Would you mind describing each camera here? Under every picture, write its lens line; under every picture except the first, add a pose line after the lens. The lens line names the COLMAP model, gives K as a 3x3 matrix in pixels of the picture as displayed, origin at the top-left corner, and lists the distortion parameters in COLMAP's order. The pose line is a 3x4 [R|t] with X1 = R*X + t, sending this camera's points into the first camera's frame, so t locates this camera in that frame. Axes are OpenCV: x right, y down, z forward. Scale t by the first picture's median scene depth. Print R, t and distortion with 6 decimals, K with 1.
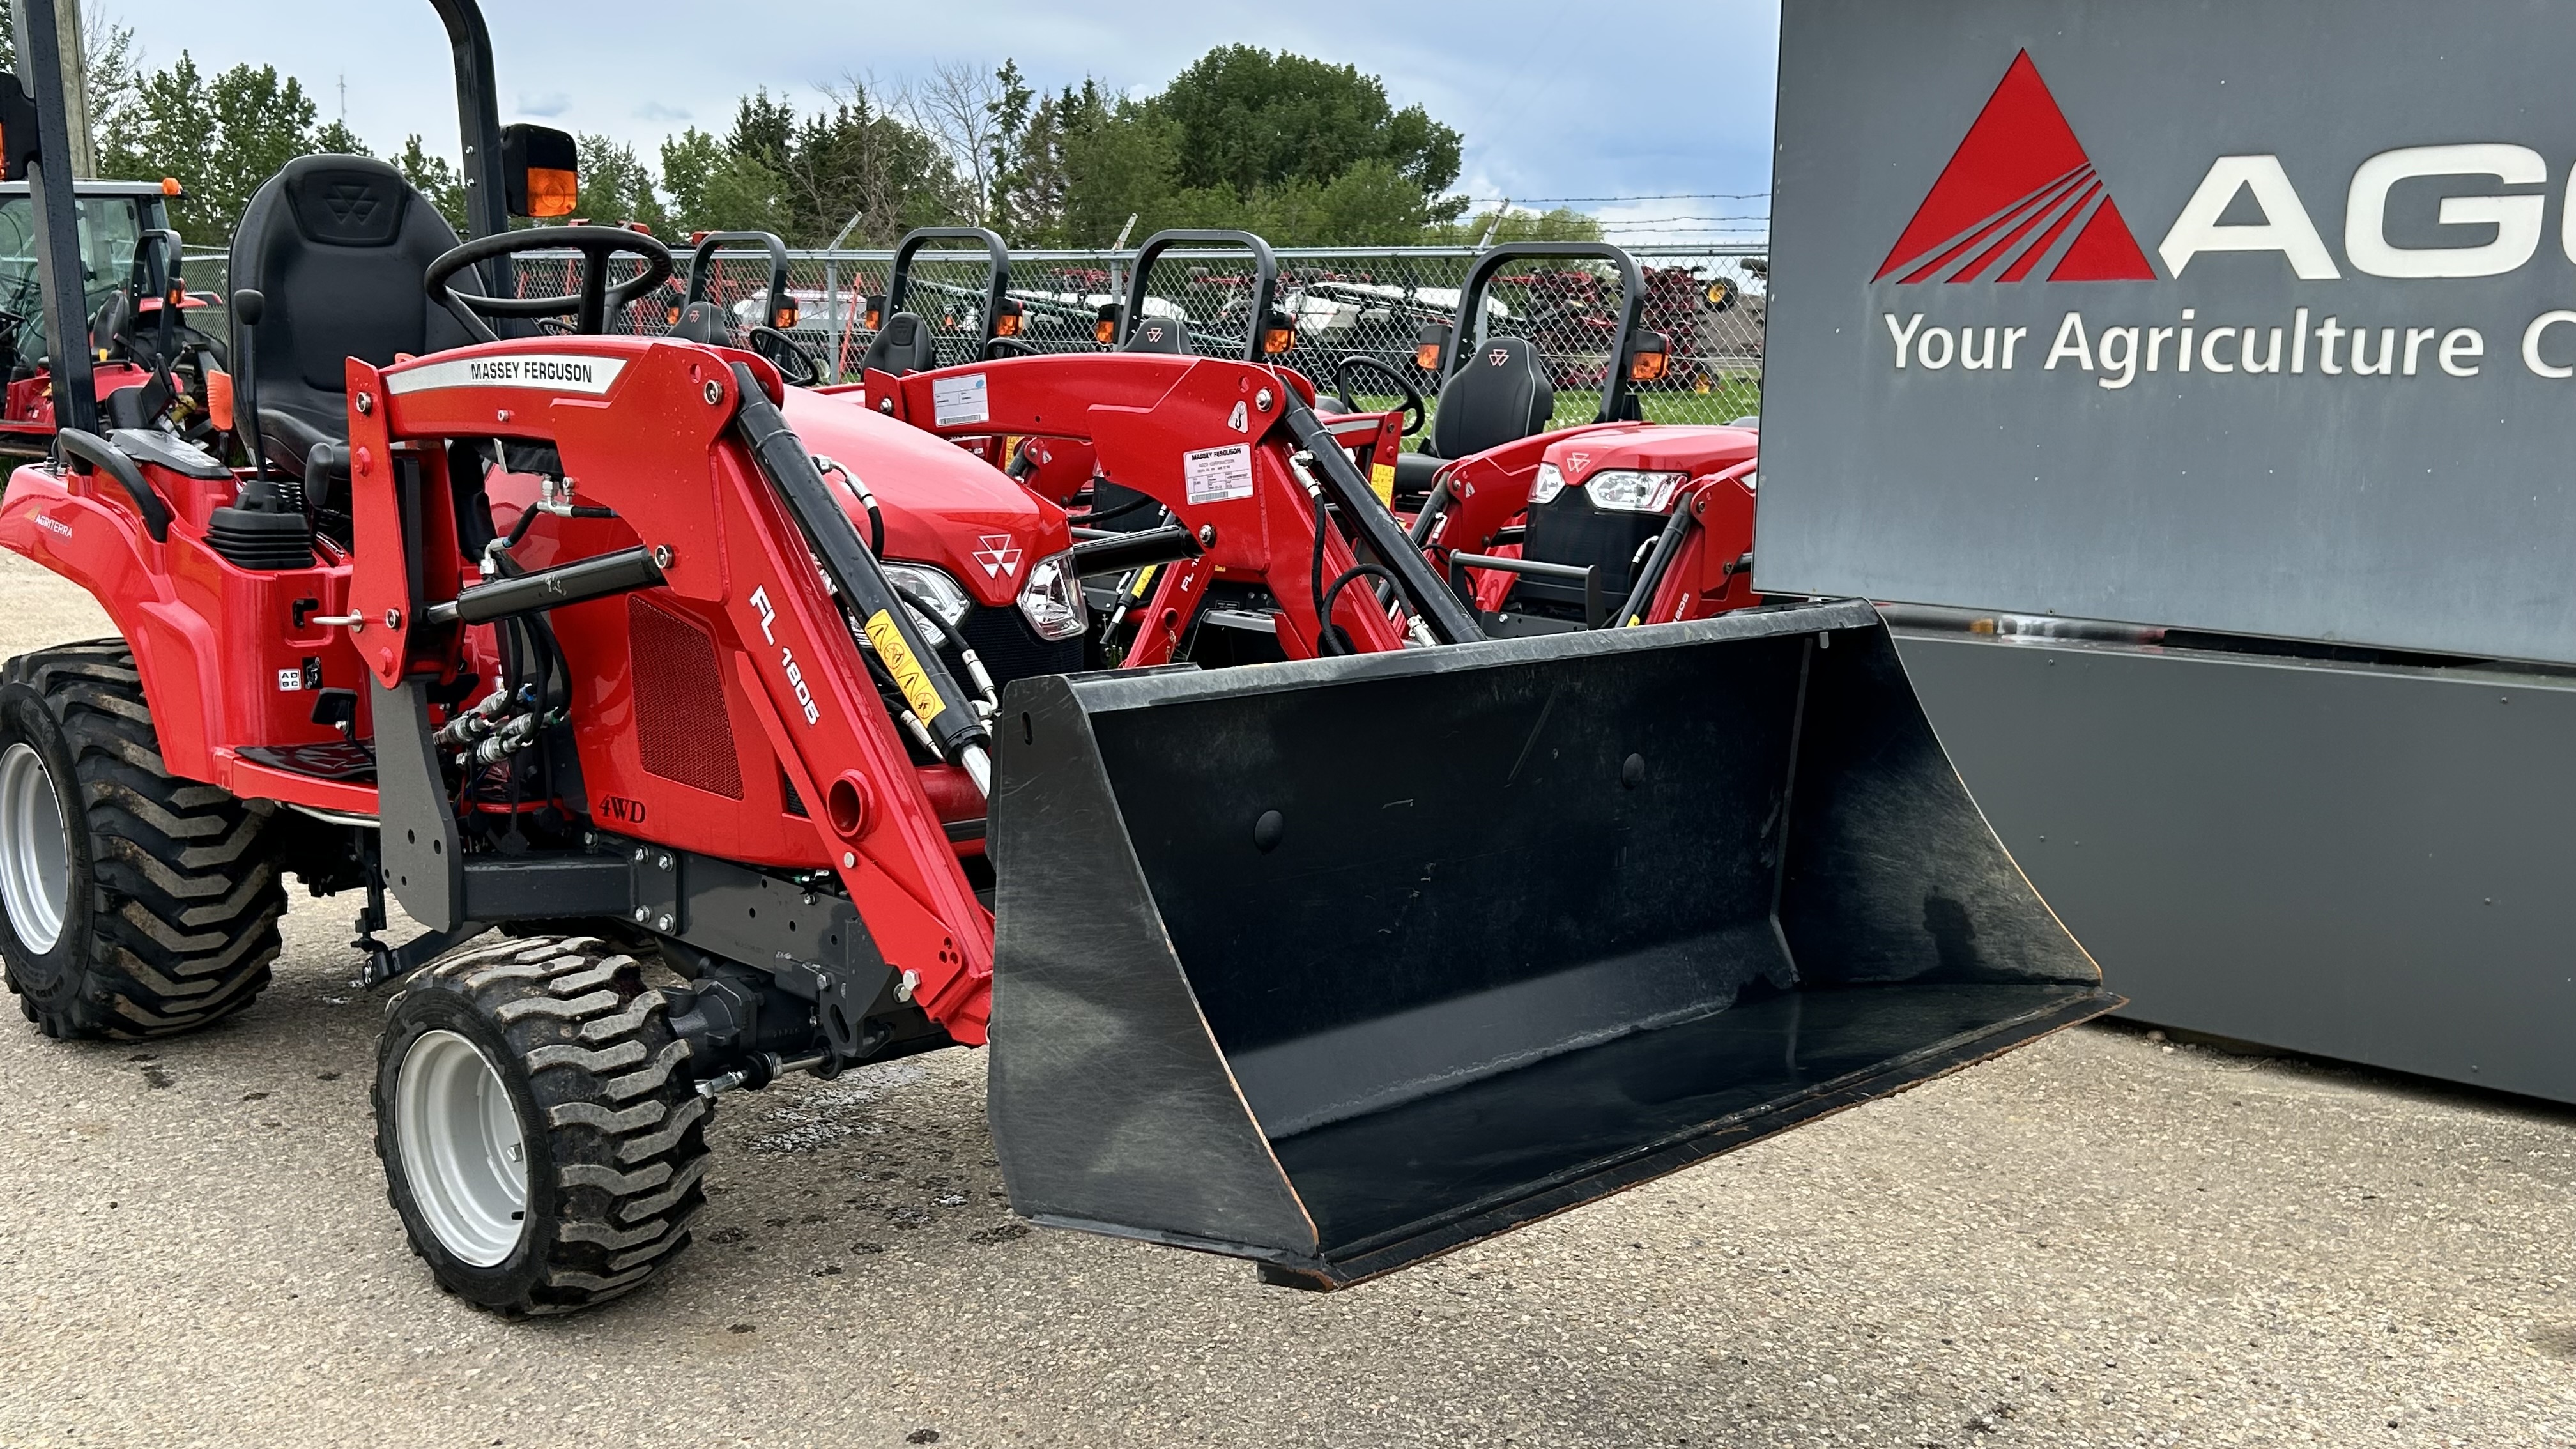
lens RADIAL K [[2421.3, 0, 1314.1], [0, 2421.3, 735.4], [0, 0, 1]] dist [0.021958, 0.000000]
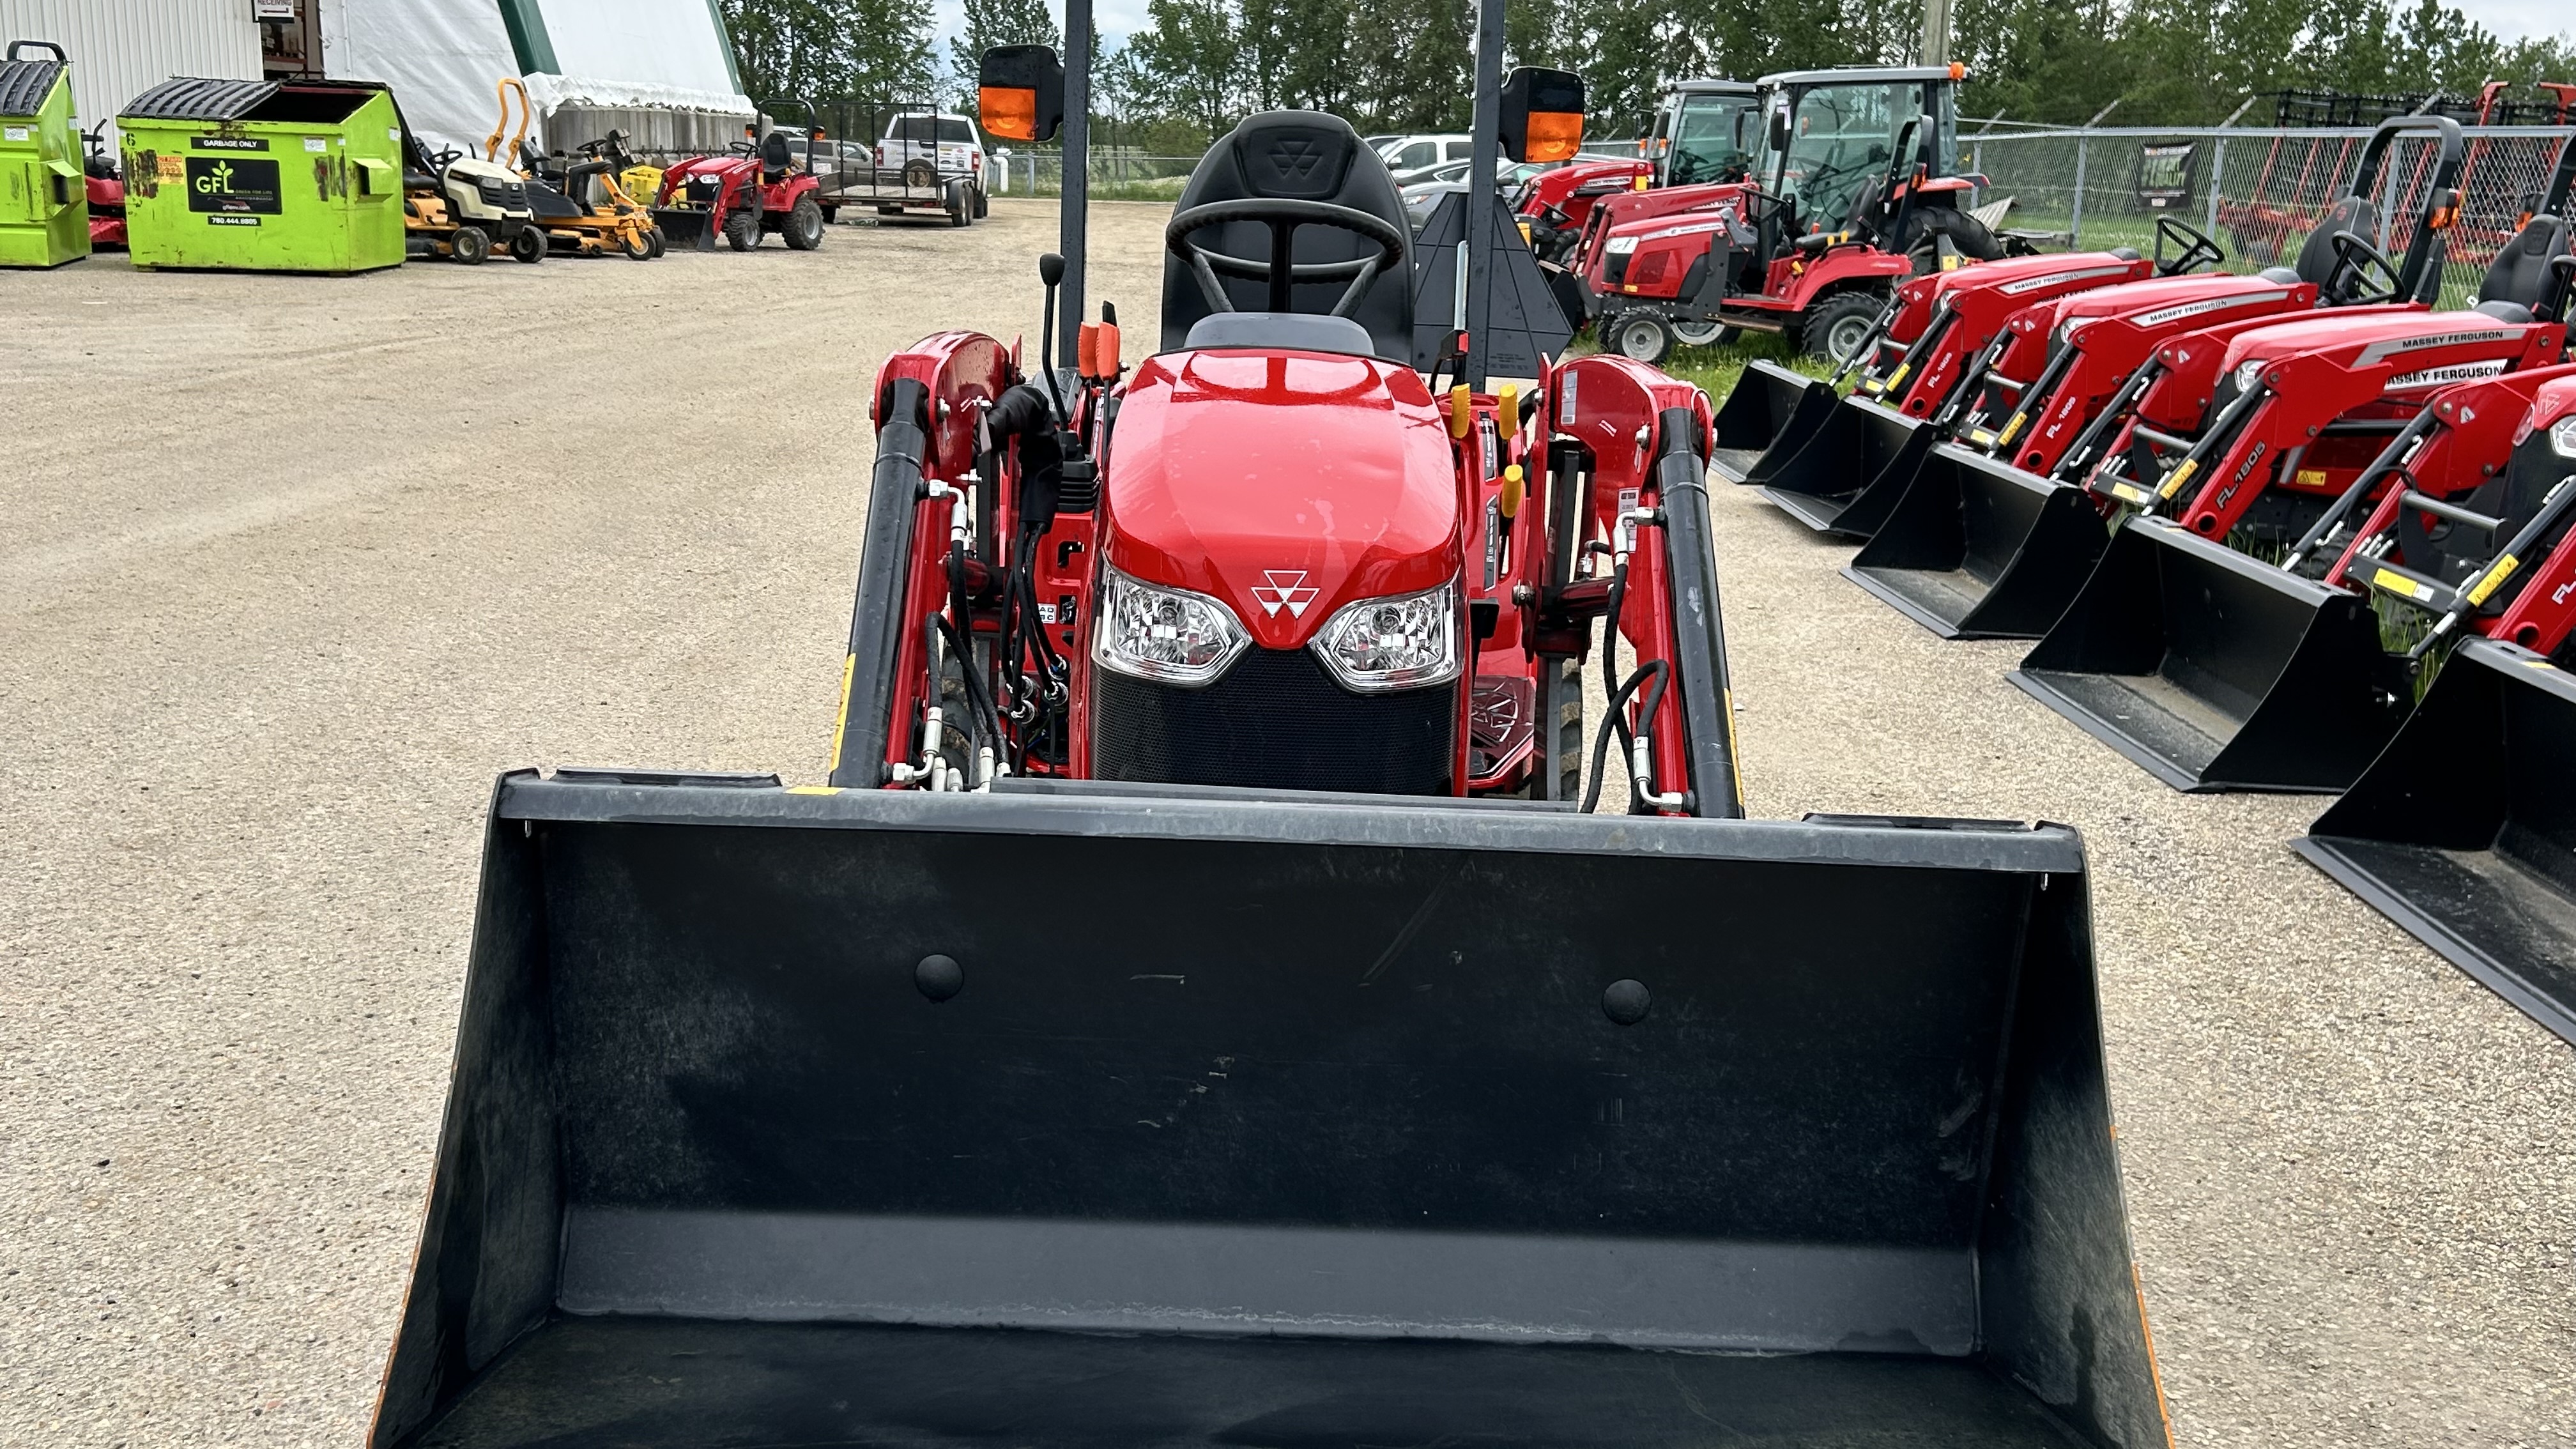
lens RADIAL K [[2421.3, 0, 1266.7], [0, 2421.3, 730.3], [0, 0, 1]] dist [0.021958, 0.000000]
pose [[0.703134, 0.164834, -0.691688, 0.353067], [-0.127873, 0.986213, 0.105032, -0.083662], [0.699465, 0.014597, 0.714518, 0.250205]]
